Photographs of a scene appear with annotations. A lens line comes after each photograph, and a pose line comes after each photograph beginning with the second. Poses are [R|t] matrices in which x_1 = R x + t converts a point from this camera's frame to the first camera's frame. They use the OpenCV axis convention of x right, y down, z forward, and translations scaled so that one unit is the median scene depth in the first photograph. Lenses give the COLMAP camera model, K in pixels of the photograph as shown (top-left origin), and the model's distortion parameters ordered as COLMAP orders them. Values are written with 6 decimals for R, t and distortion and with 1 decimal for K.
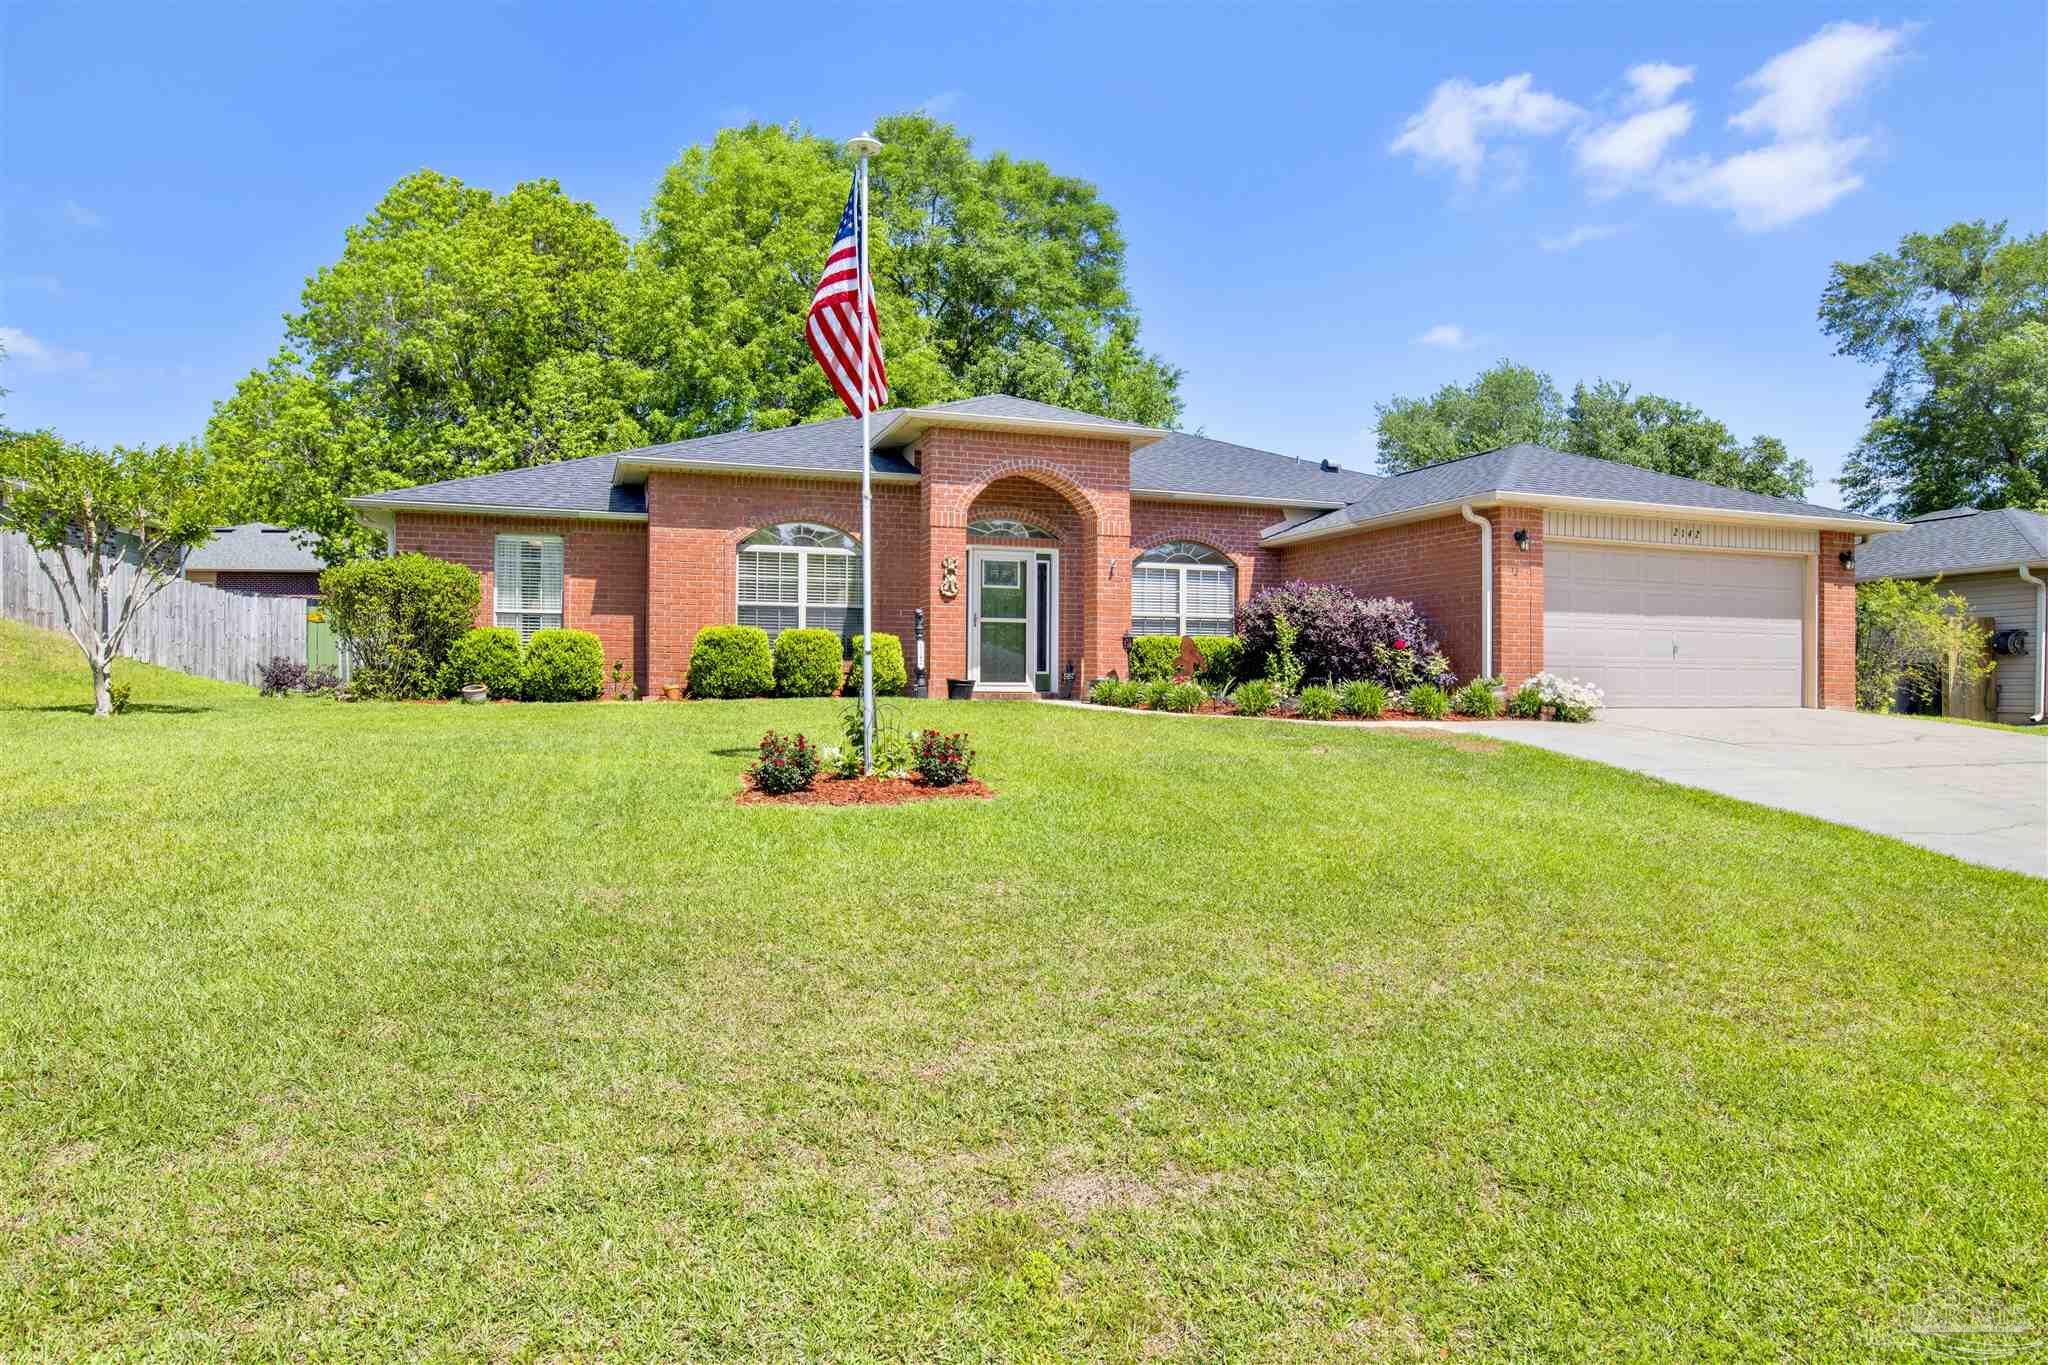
lens RADIAL K [[1289.0, 0, 1028.9], [0, 1289.0, 669.1], [0, 0, 1]] dist [-0.045904, 0.002584]
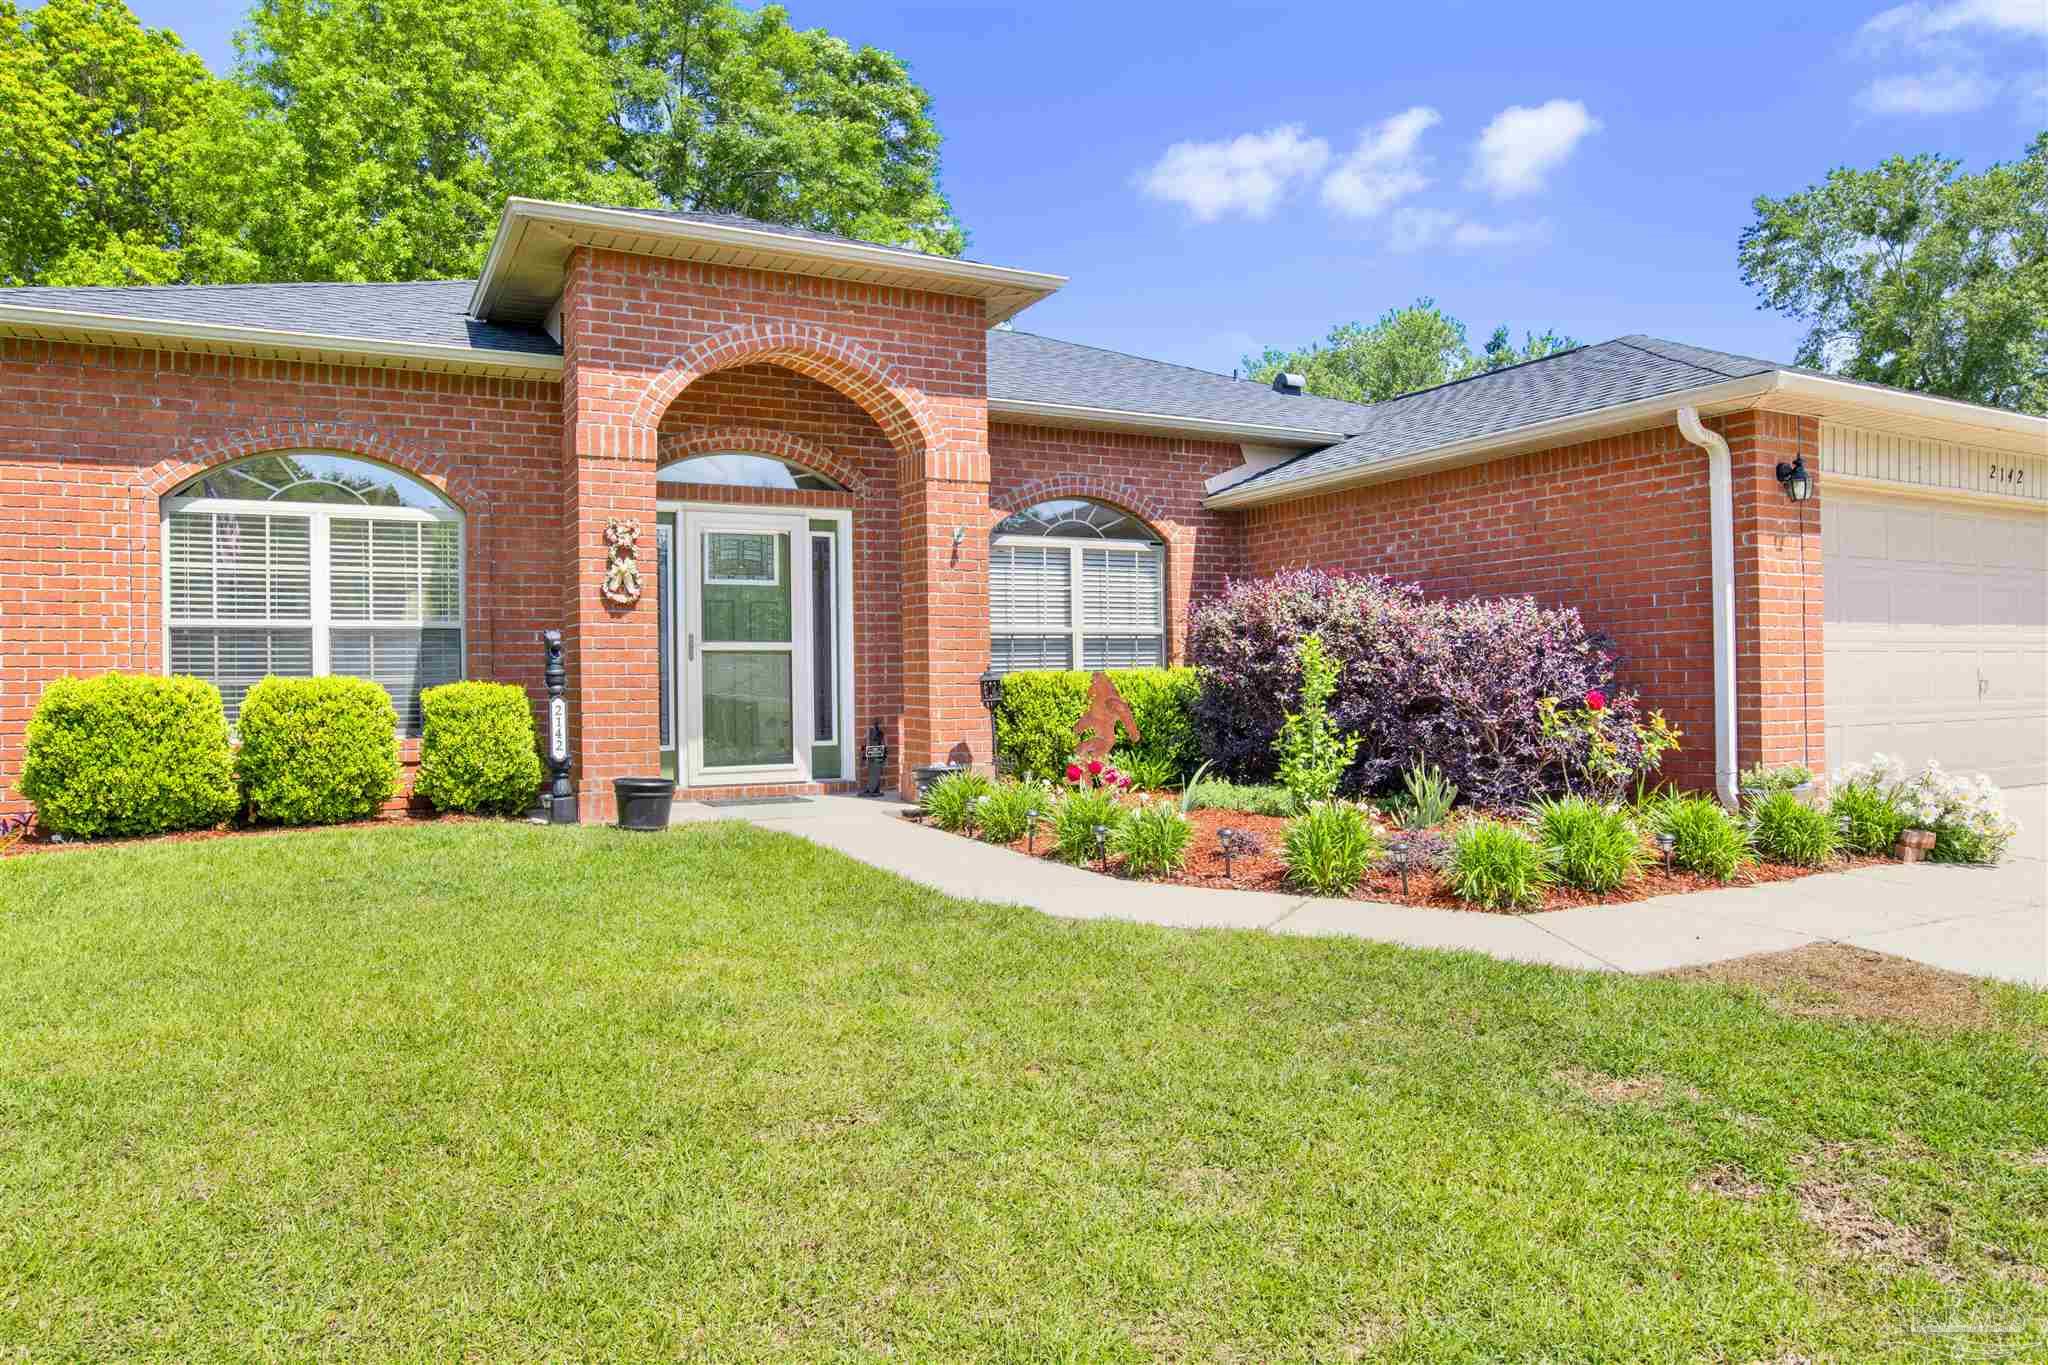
lens RADIAL K [[1350.2, 0, 1024.7], [0, 1350.2, 685.2], [0, 0, 1]] dist [-0.048074, 0.007841]
pose [[0.990050, -0.019163, 0.139402, 0.015732], [0.017250, 0.999740, 0.014921, -0.029762], [-0.139652, -0.012368, 0.990123, 0.464738]]
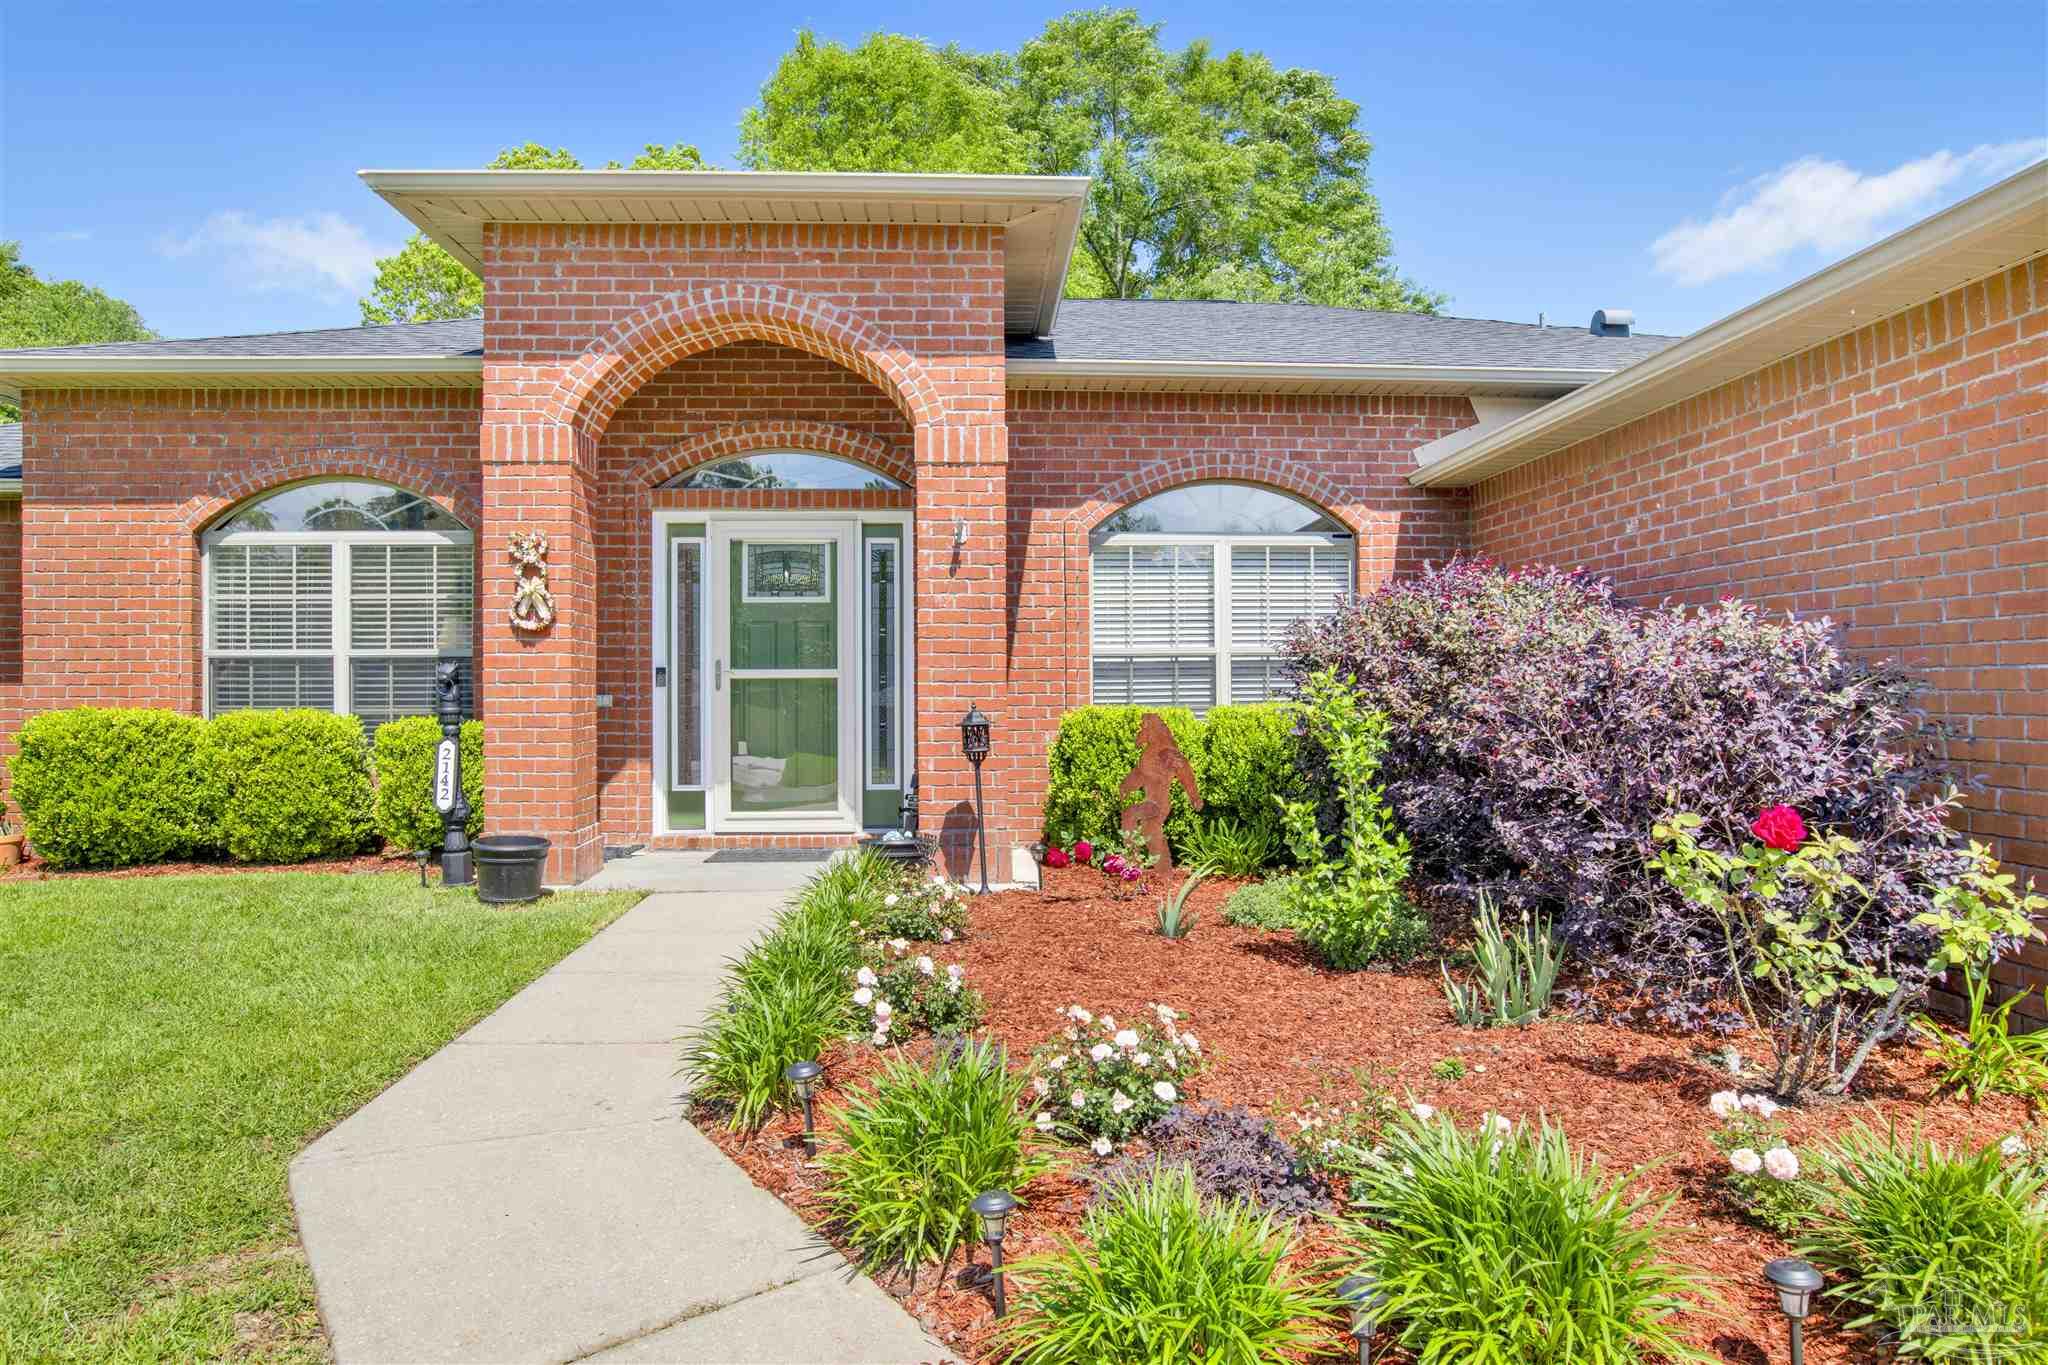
lens RADIAL K [[1163.1, 0, 1036.0], [0, 1163.1, 680.5], [0, 0, 1]] dist [-0.050790, 0.009791]
pose [[0.956500, -0.011675, -0.291499, 0.192815], [0.014699, 0.999858, 0.008187, -0.039452], [0.291362, -0.012116, 0.956536, 0.666614]]
